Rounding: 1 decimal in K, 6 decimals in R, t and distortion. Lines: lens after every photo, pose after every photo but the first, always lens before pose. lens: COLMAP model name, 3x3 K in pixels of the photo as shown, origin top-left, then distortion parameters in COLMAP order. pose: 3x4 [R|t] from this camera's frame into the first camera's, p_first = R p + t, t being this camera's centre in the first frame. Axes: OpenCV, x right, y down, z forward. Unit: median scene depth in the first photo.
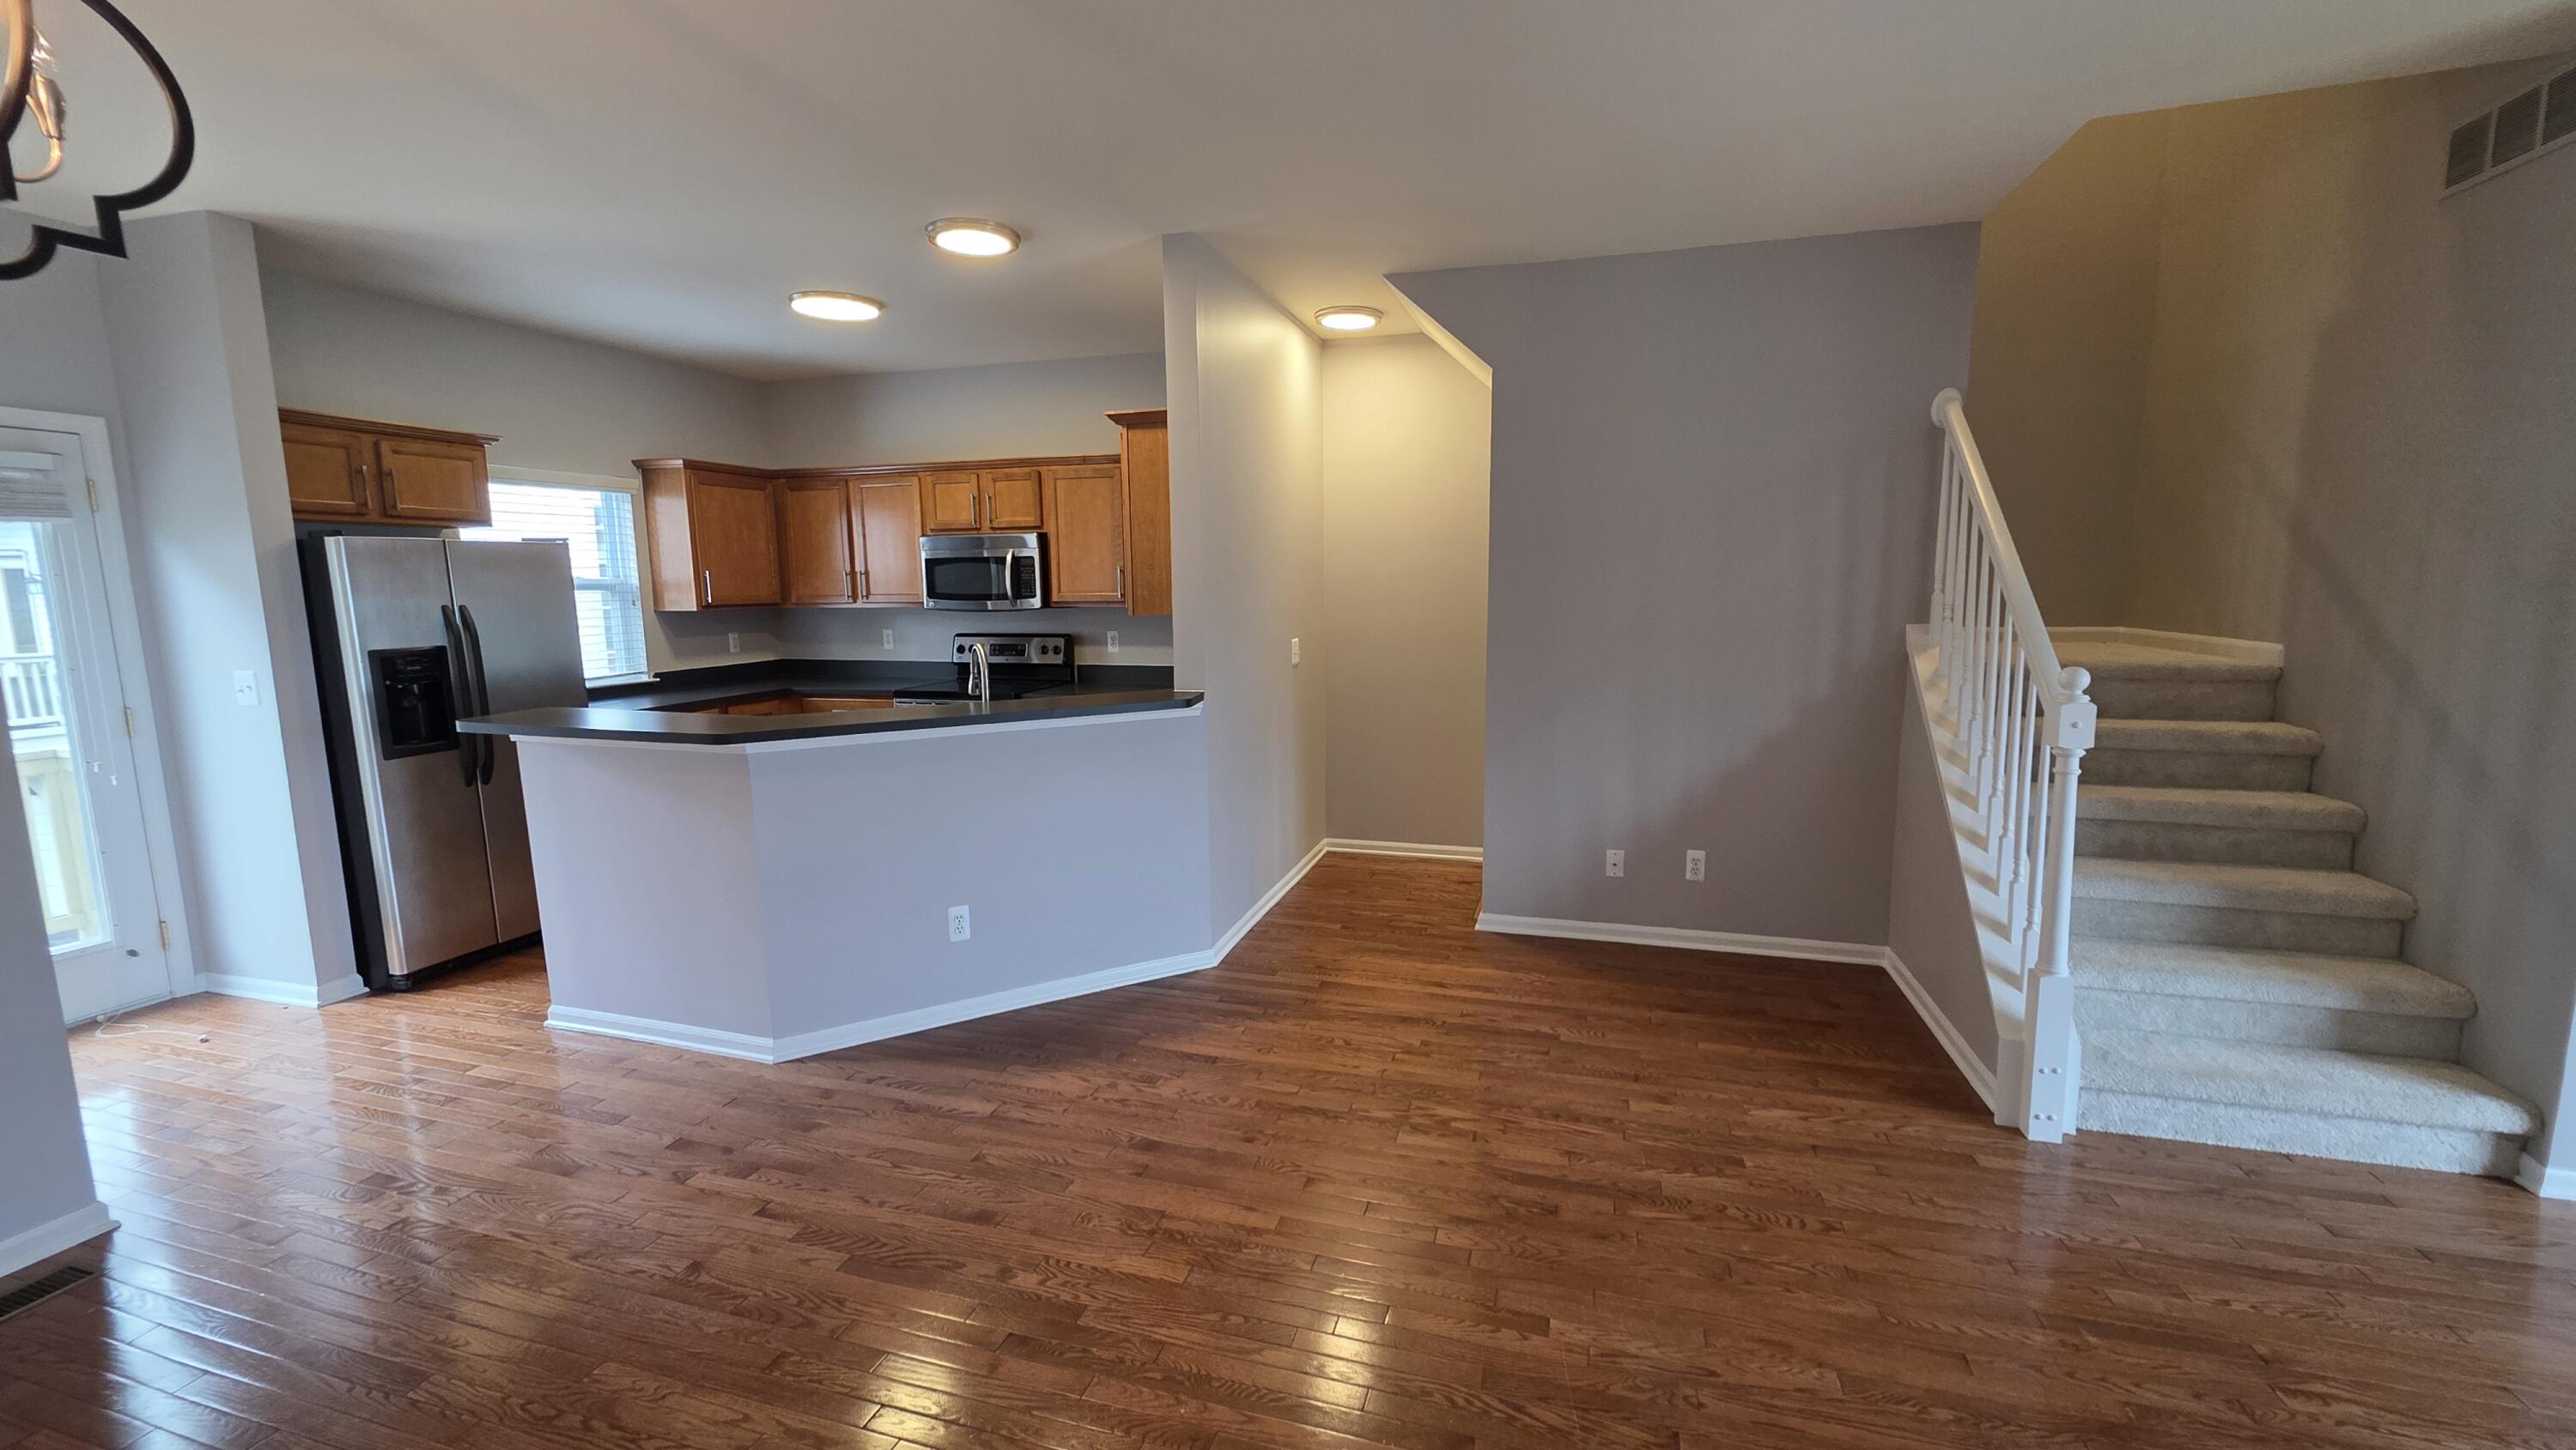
lens RADIAL K [[1025.6, 0, 1288.0], [0, 1025.6, 725.0], [0, 0, 1]] dist [0.001310, 0.000152]
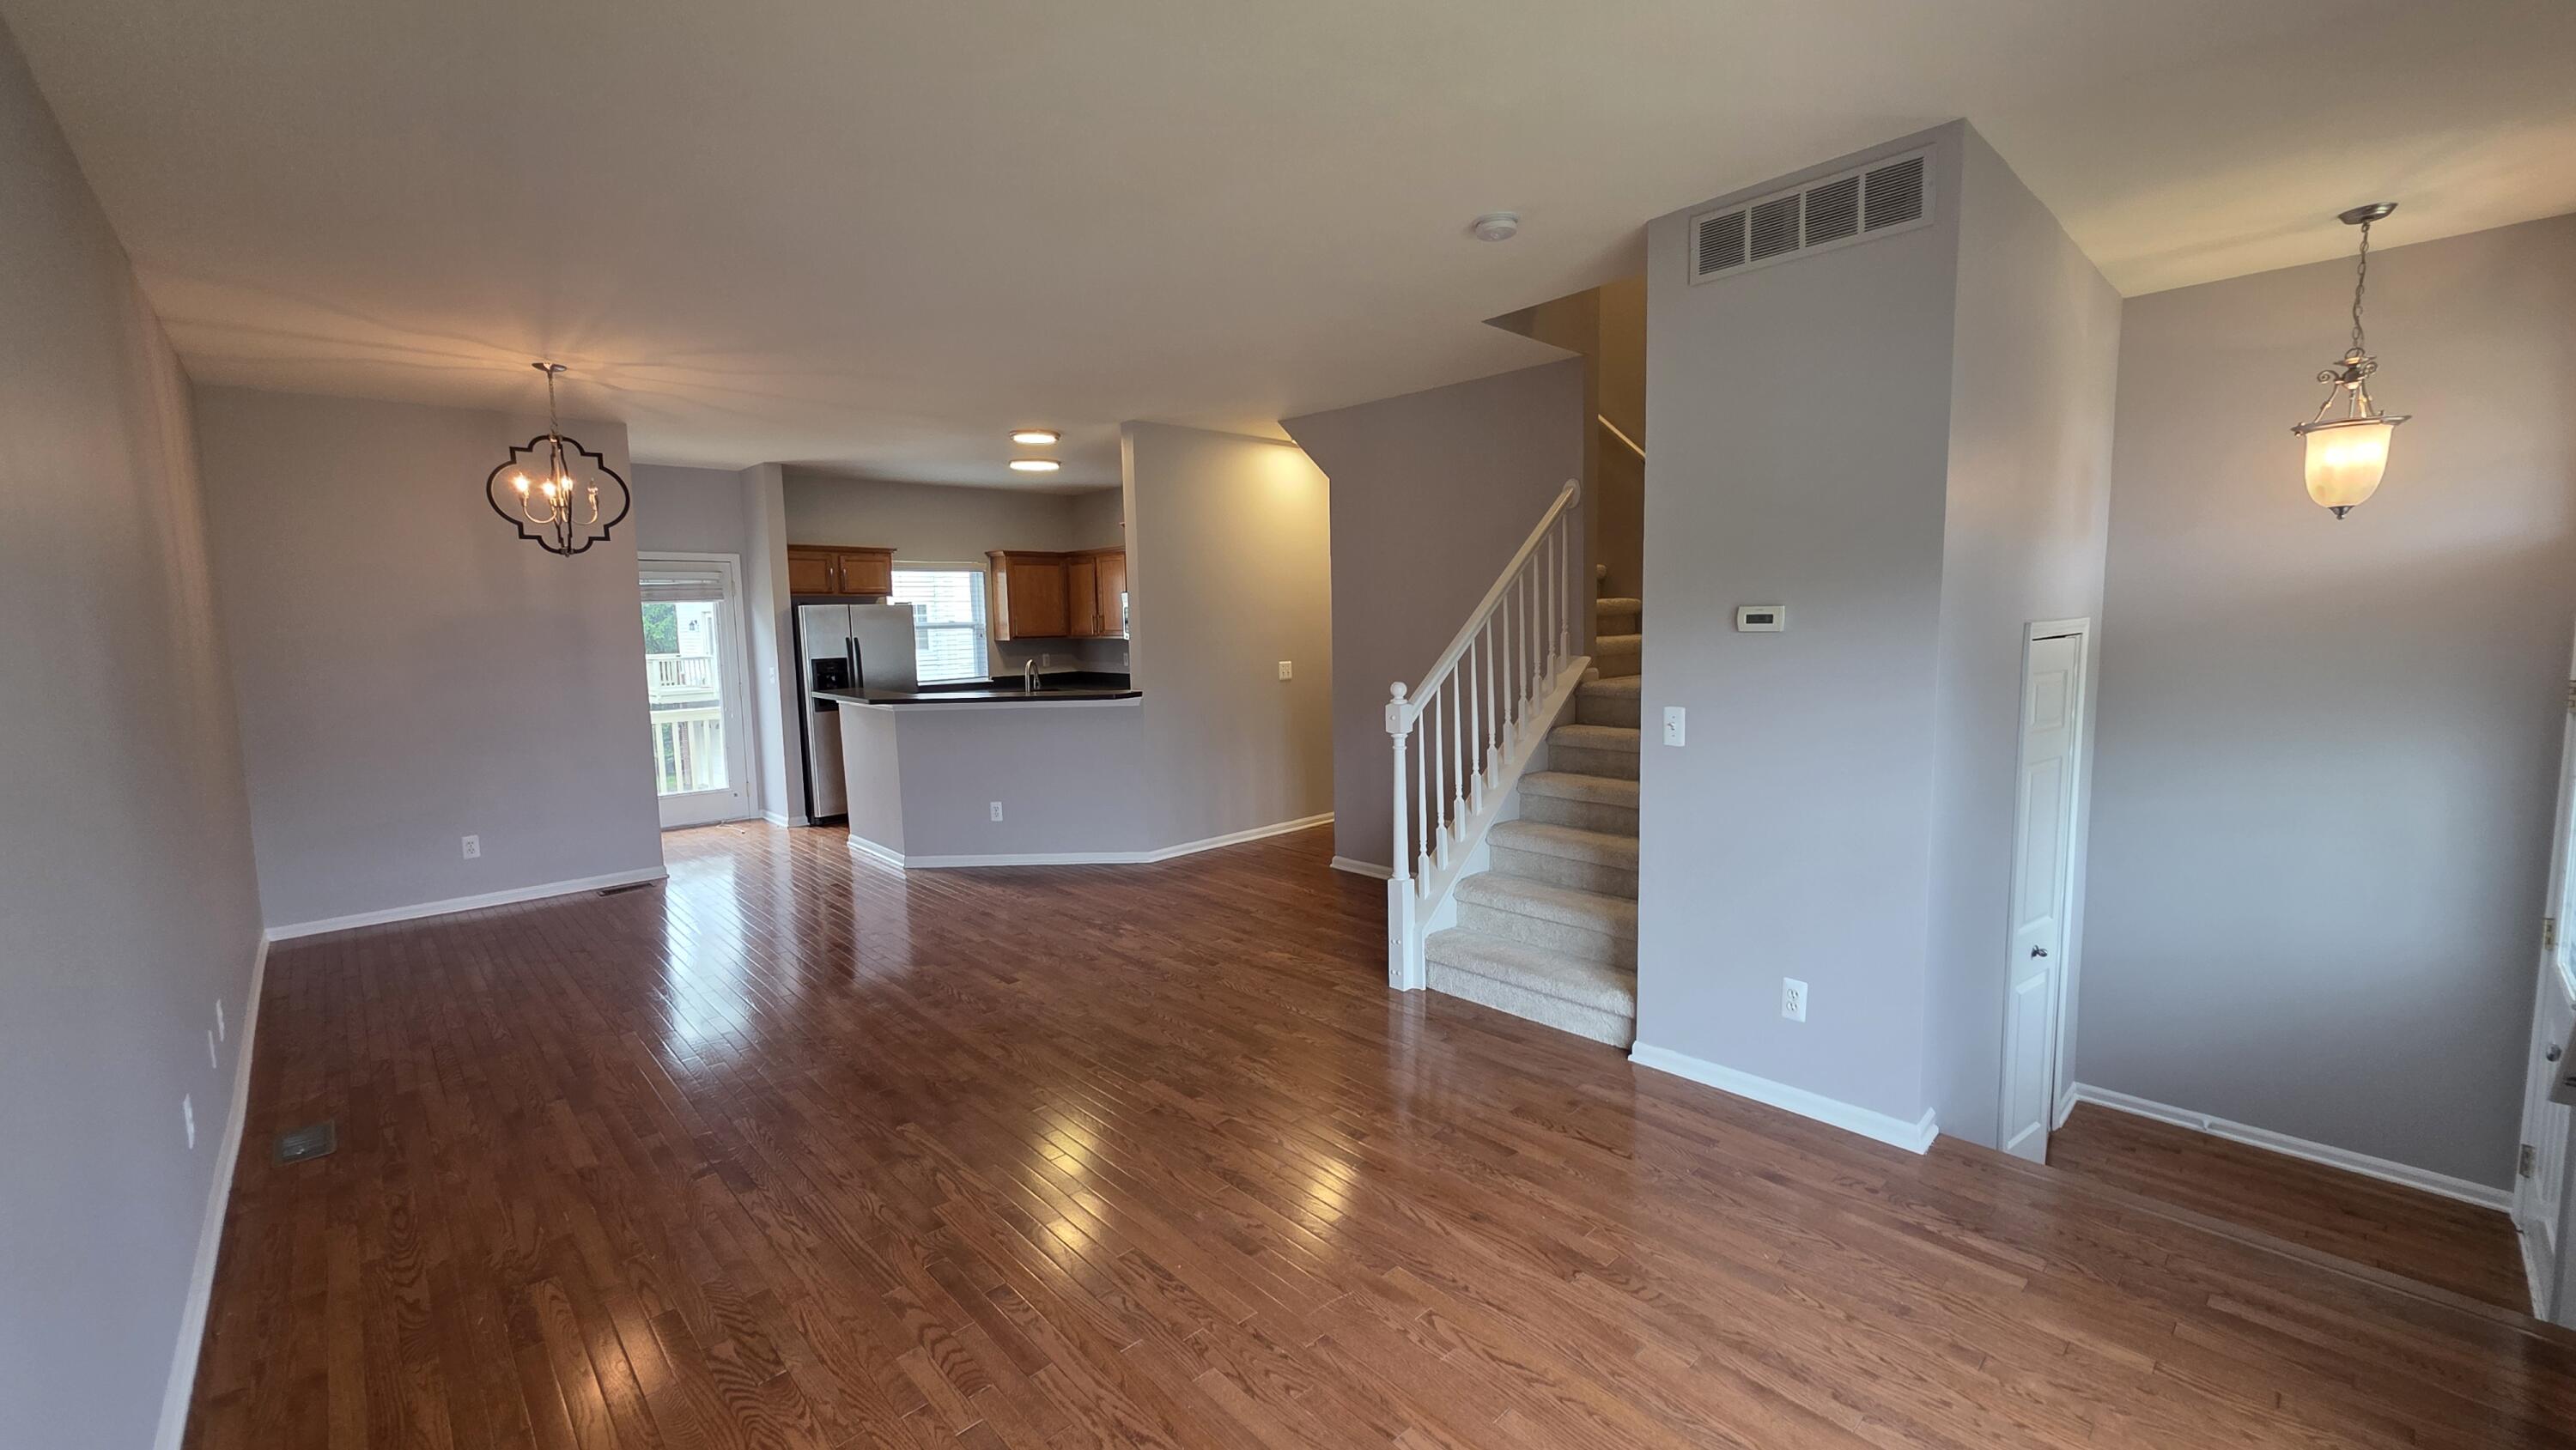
lens RADIAL K [[1025.6, 0, 1288.0], [0, 1025.6, 725.0], [0, 0, 1]] dist [0.001310, 0.000152]
pose [[0.863559, 0.046023, -0.502143, 0.720734], [-0.059726, 0.998152, -0.011230, 0.019751], [0.500698, 0.039688, 0.864712, -0.228636]]
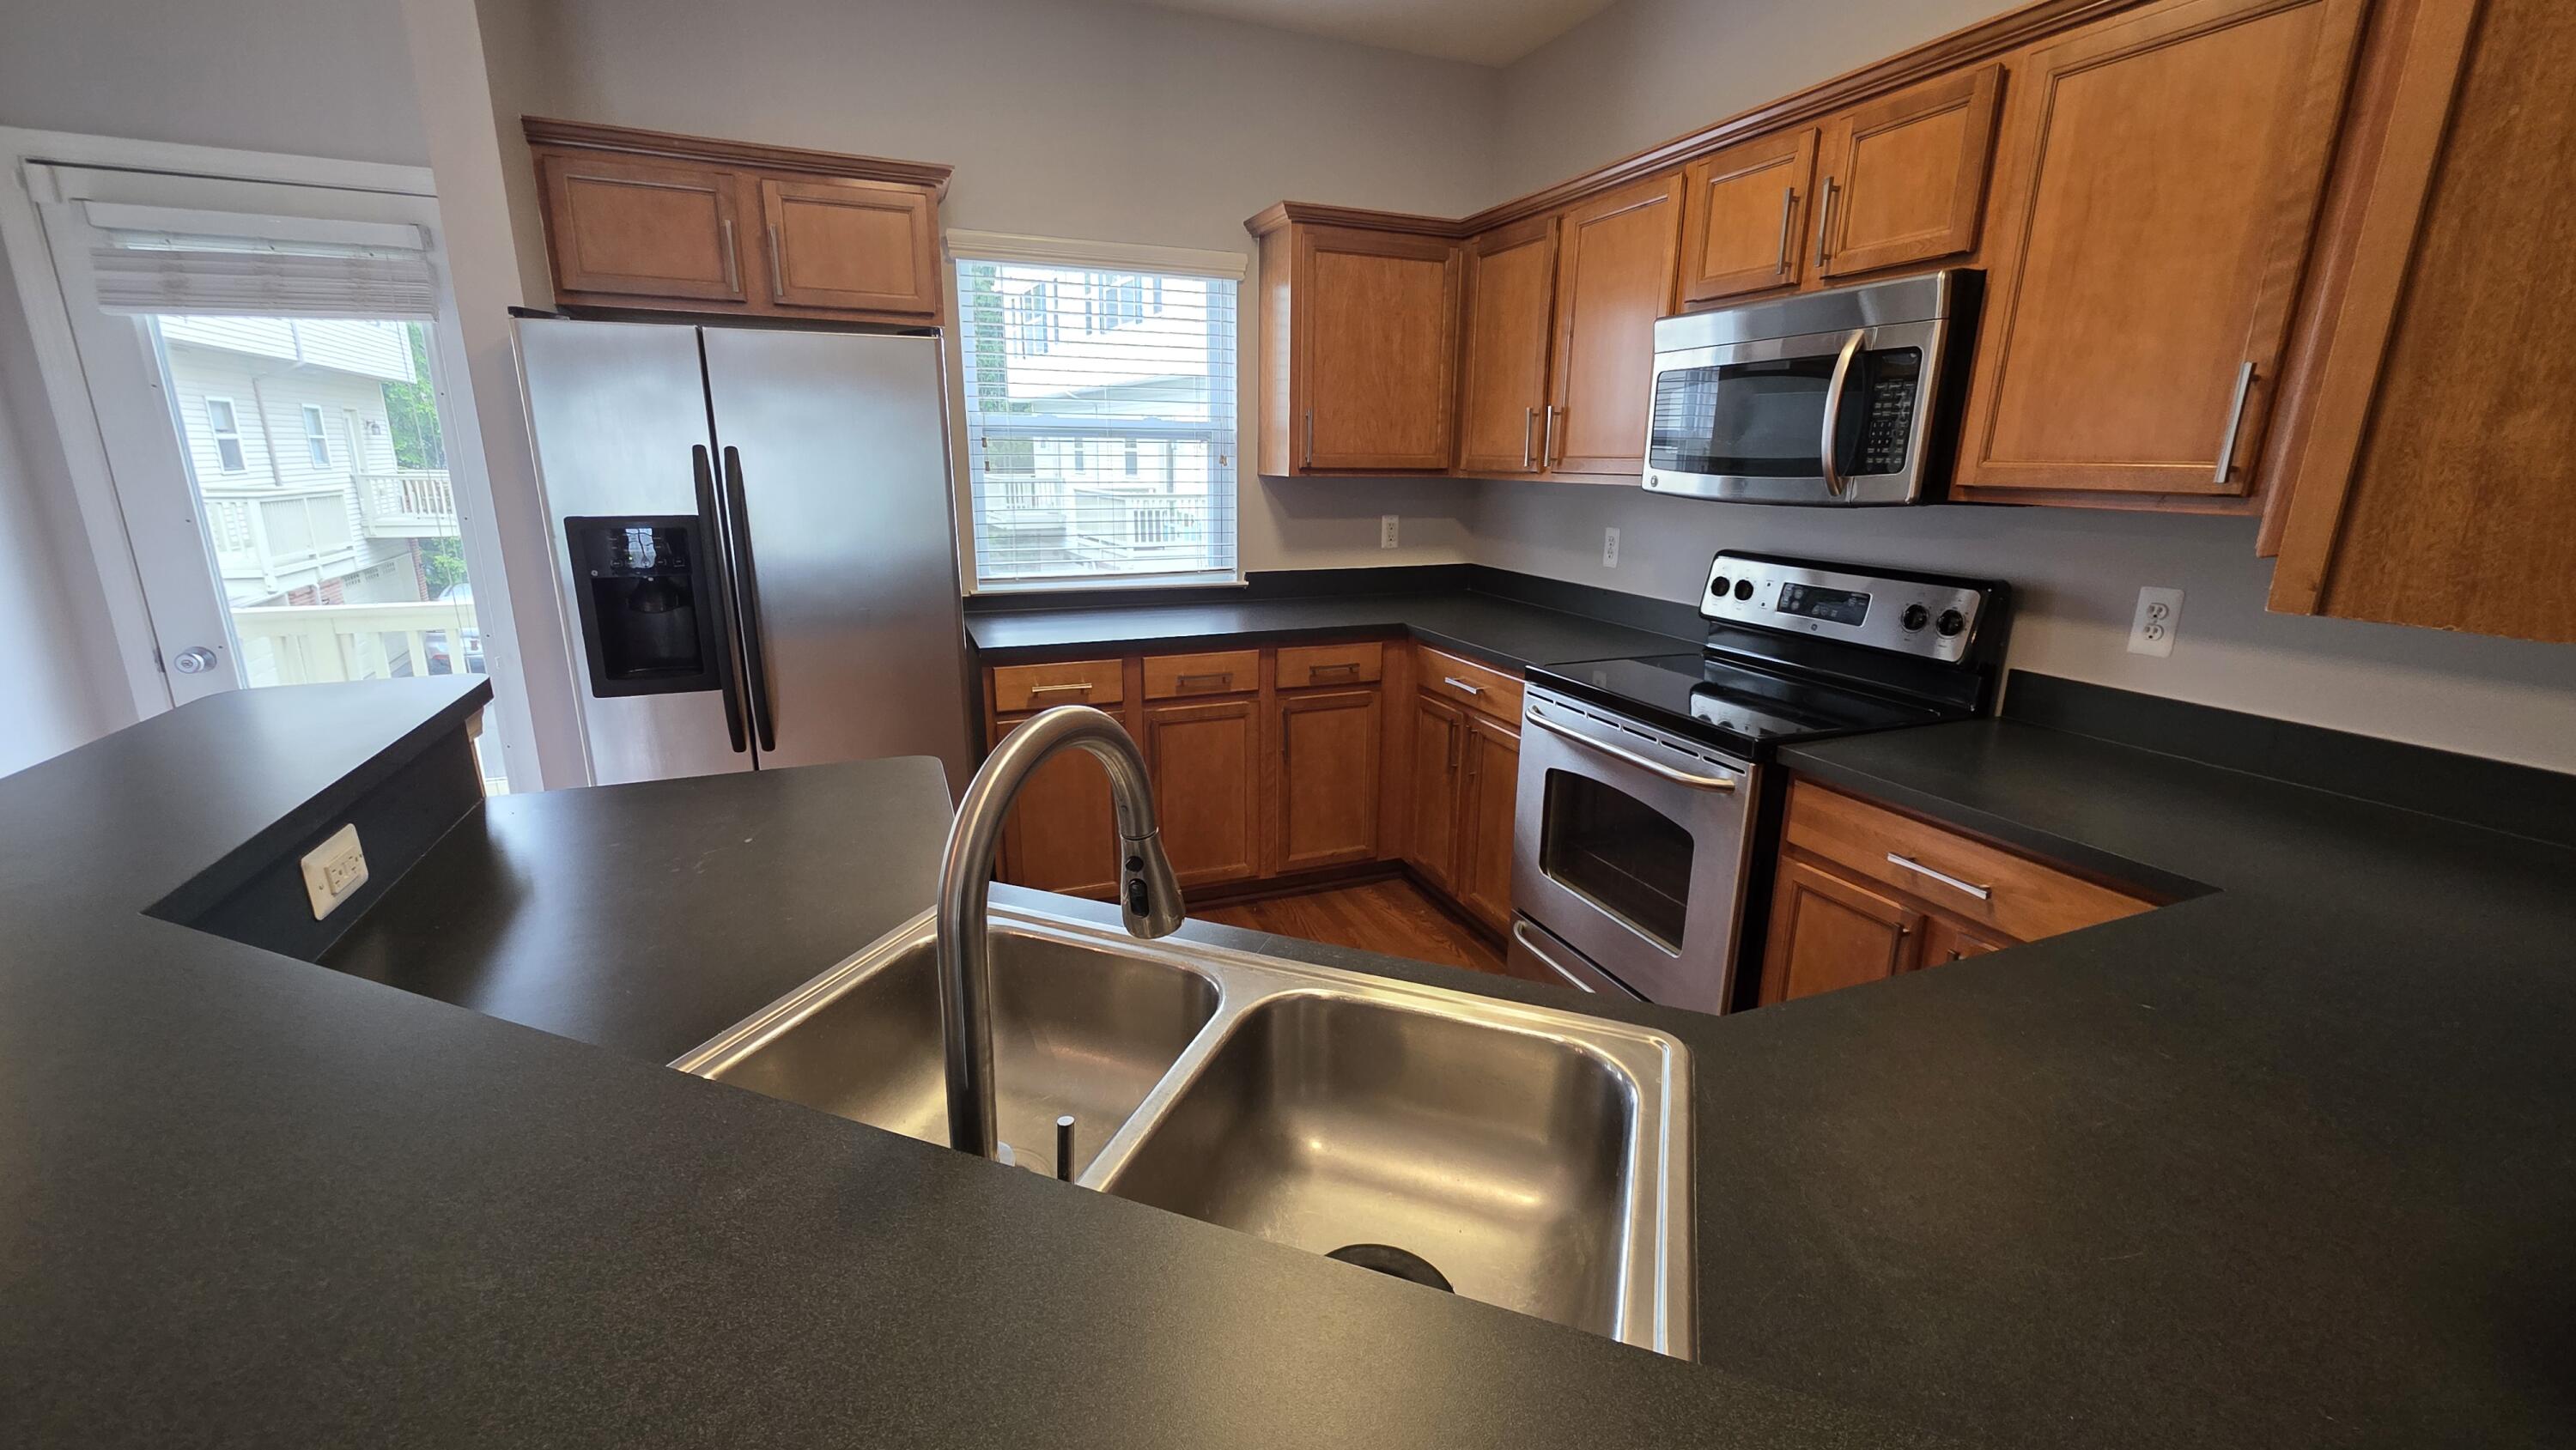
lens RADIAL K [[1025.6, 0, 1288.0], [0, 1025.6, 725.0], [0, 0, 1]] dist [0.001310, 0.000152]
pose [[0.627287, 0.217238, -0.747877, -0.107508], [-0.128397, 0.976015, 0.175811, -0.082017], [0.768131, -0.014259, 0.640134, 0.674684]]
